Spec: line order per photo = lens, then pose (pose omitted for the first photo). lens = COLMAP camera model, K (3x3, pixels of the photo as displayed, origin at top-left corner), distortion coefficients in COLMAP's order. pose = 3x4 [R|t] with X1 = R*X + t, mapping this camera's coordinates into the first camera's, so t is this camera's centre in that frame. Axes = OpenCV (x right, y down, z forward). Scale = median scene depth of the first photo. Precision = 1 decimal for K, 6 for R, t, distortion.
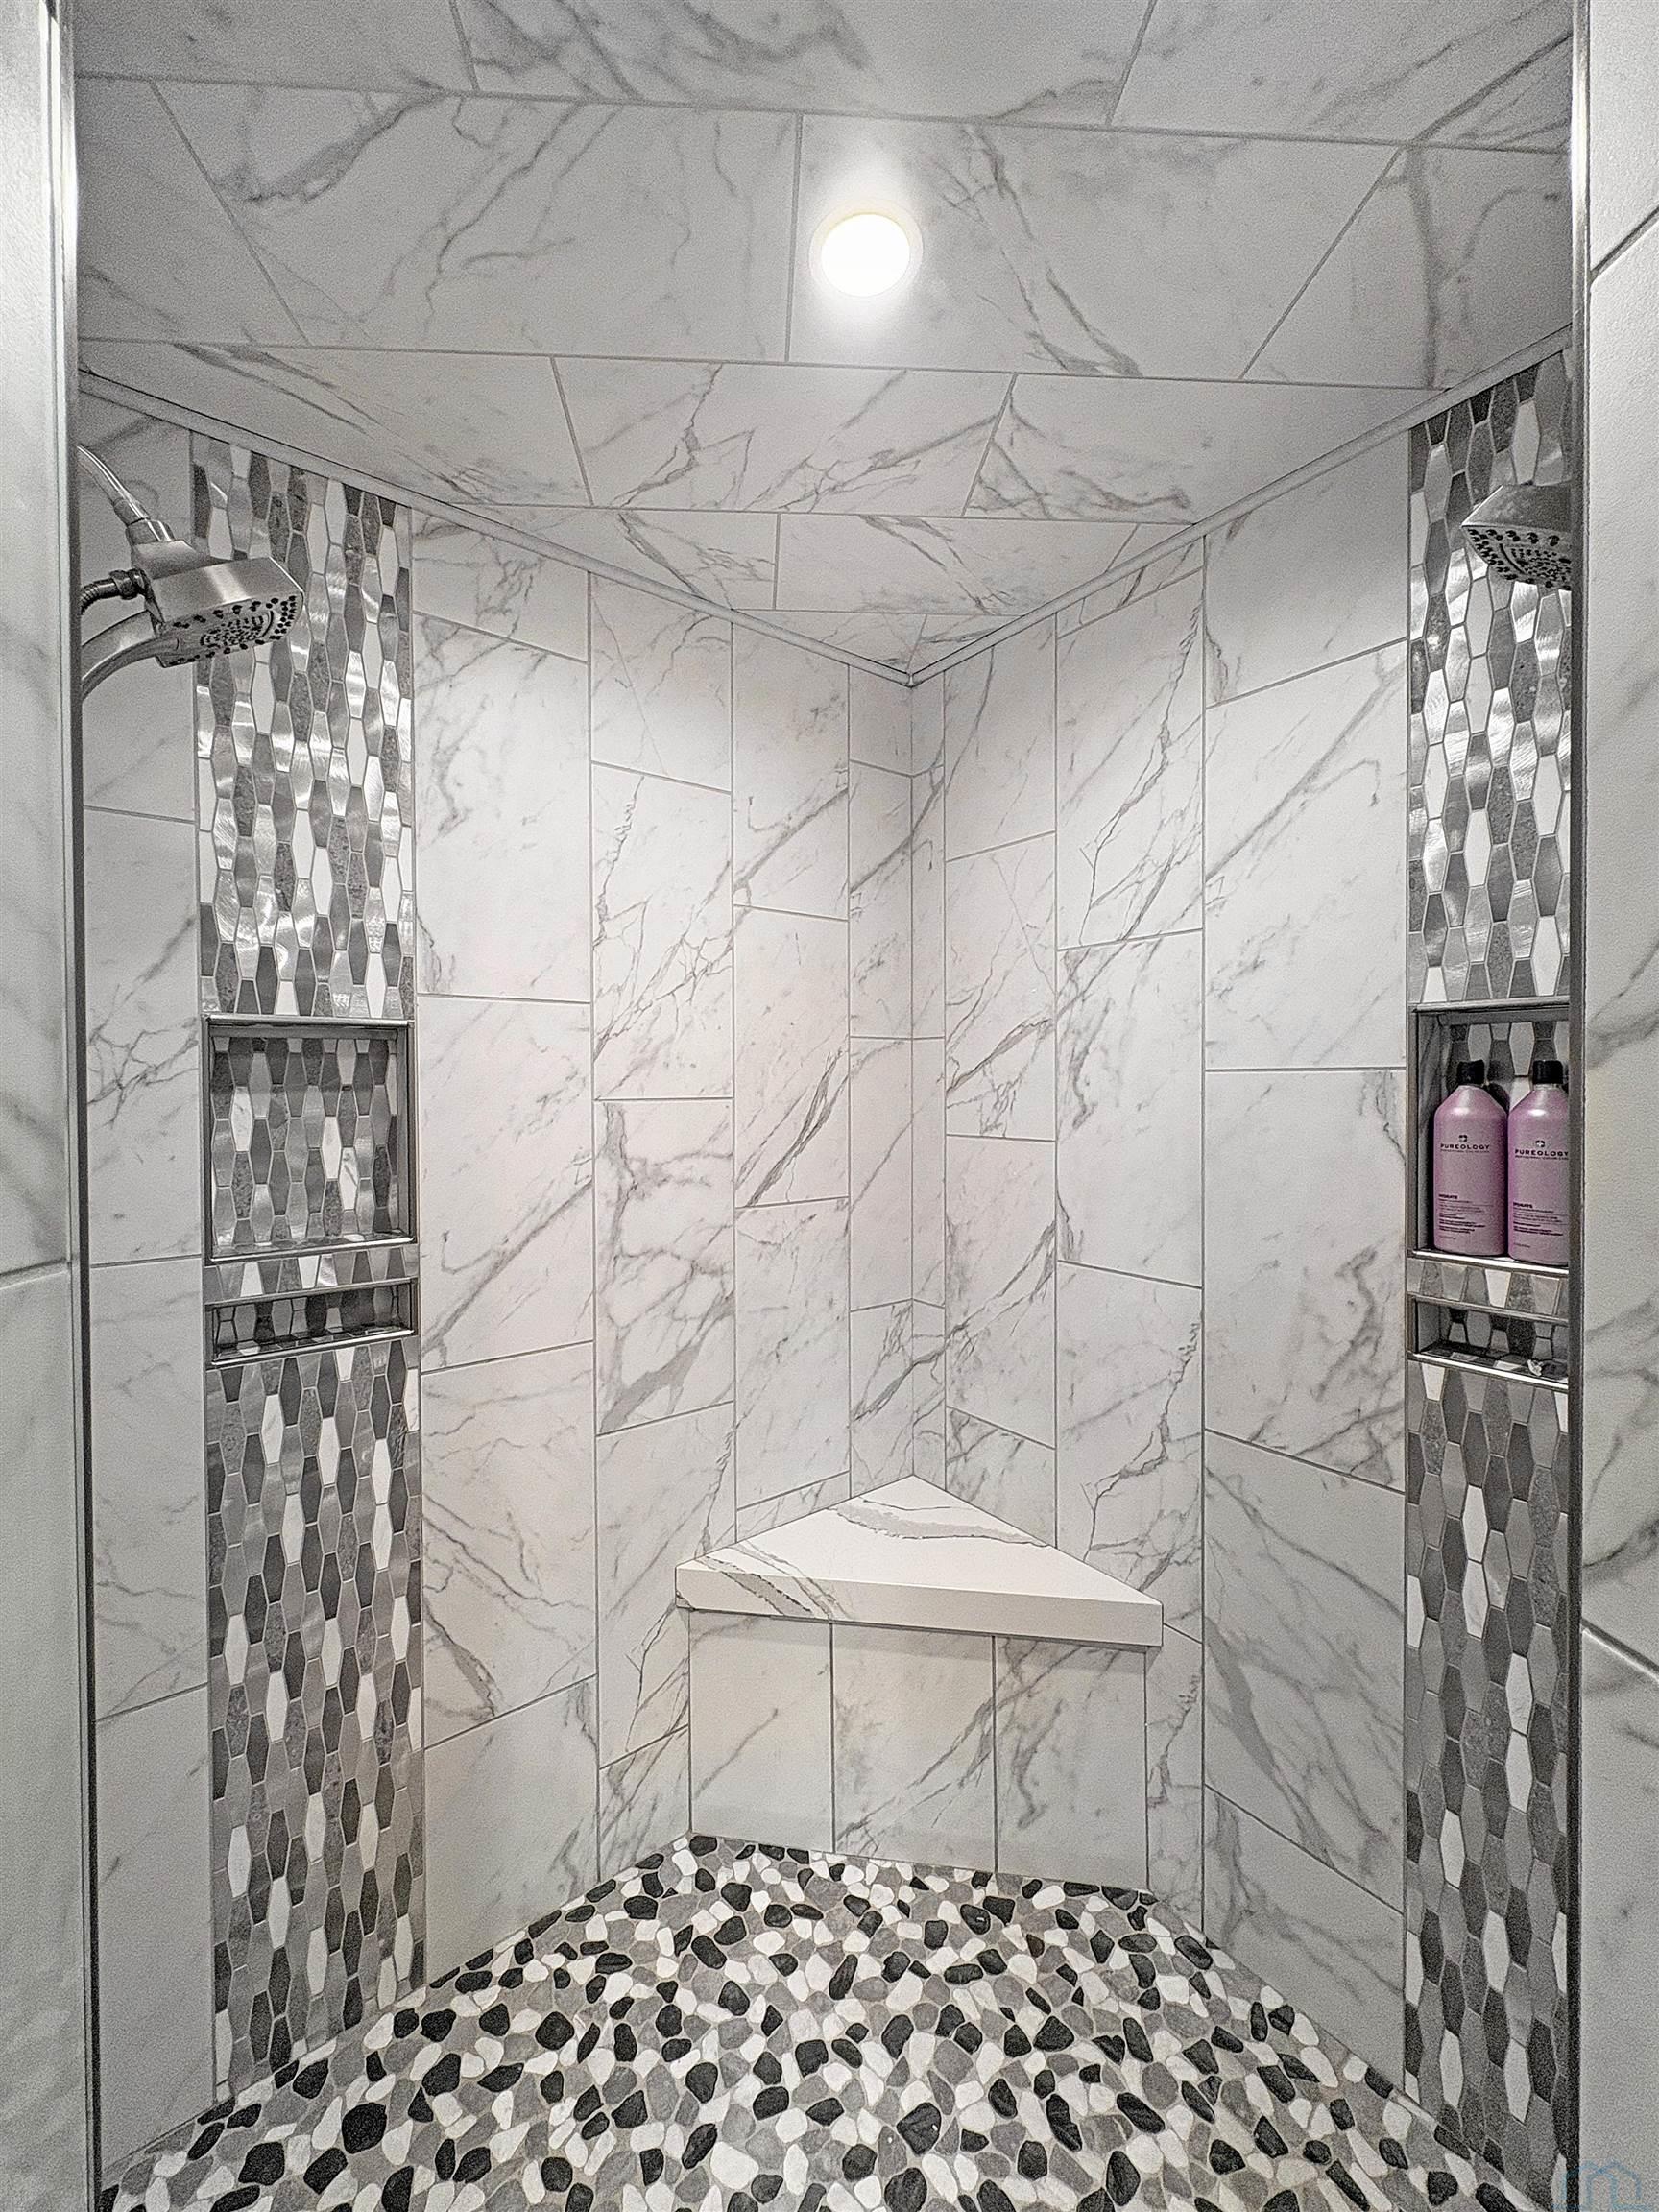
lens RADIAL K [[892.8, 0, 828.3], [0, 892.8, 1097.3], [0, 0, 1]] dist [0.002160, -0.000666]
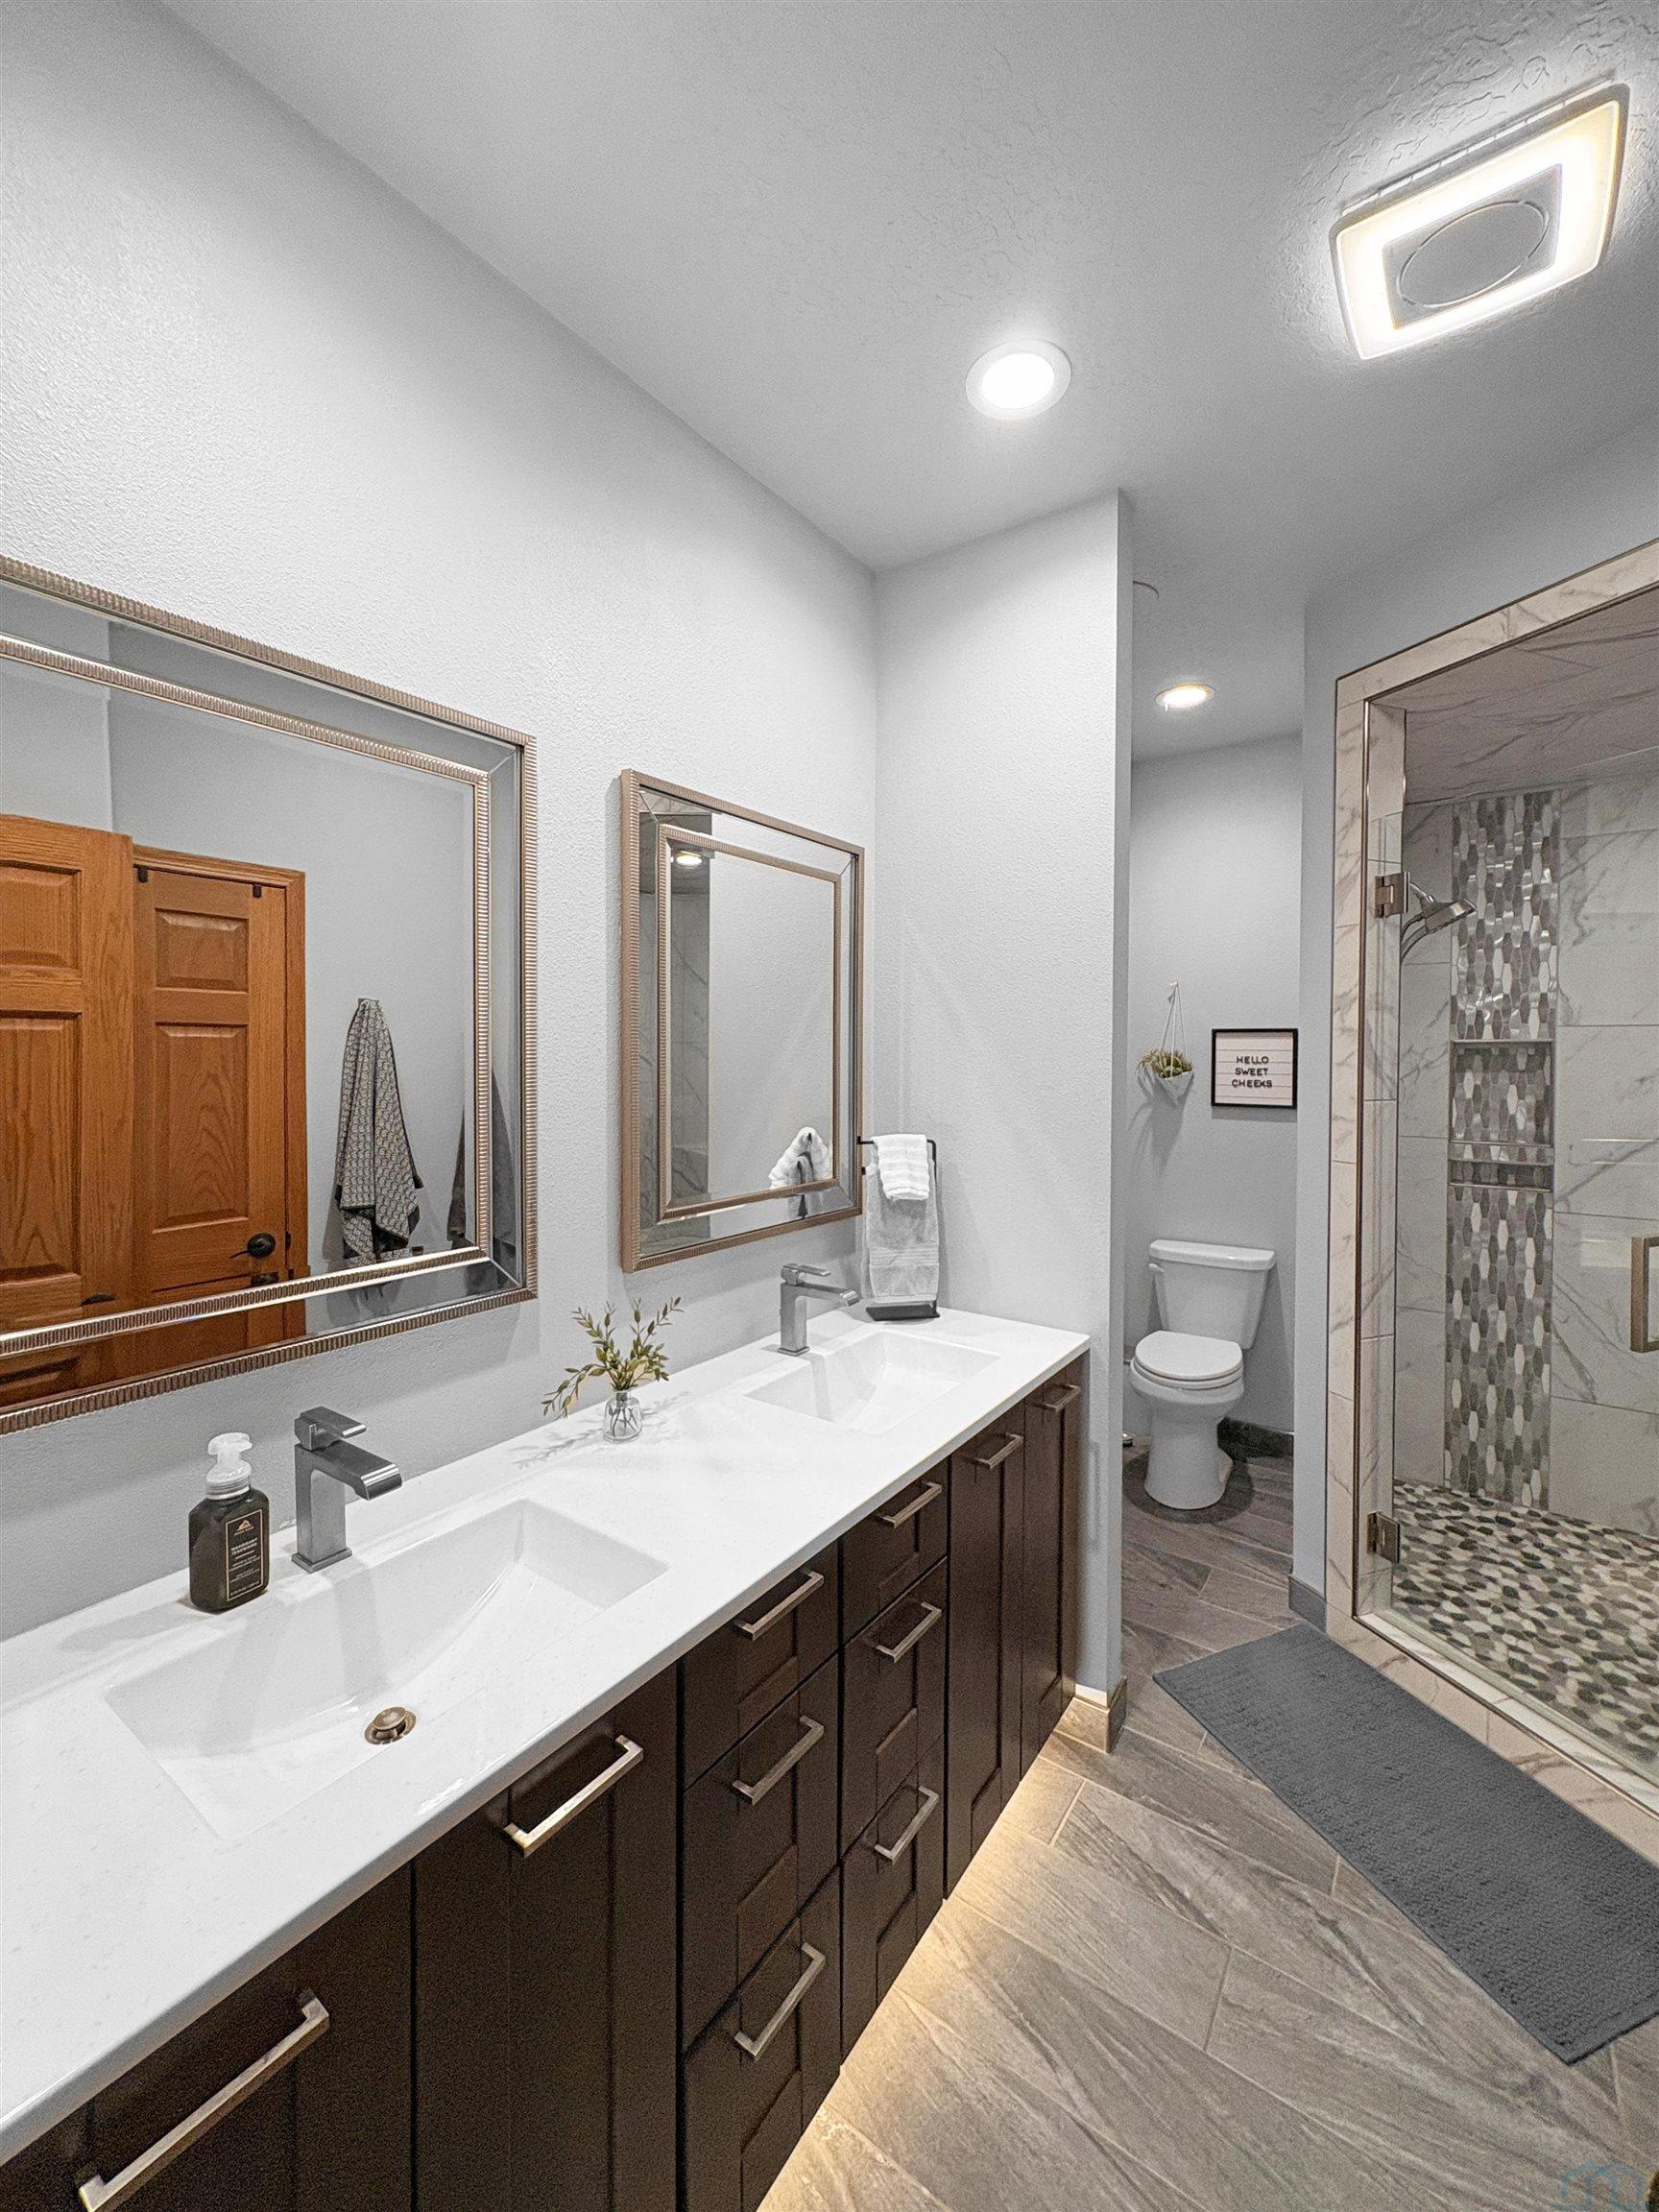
lens RADIAL K [[892.8, 0, 805.4], [0, 892.8, 1067.1], [0, 0, 1]] dist [0.002160, -0.000666]
pose [[0.270887, 0.019591, -0.962412, 1.089486], [-0.017015, 0.999734, 0.015561, -0.026272], [0.962461, 0.012160, 0.271149, -1.261537]]
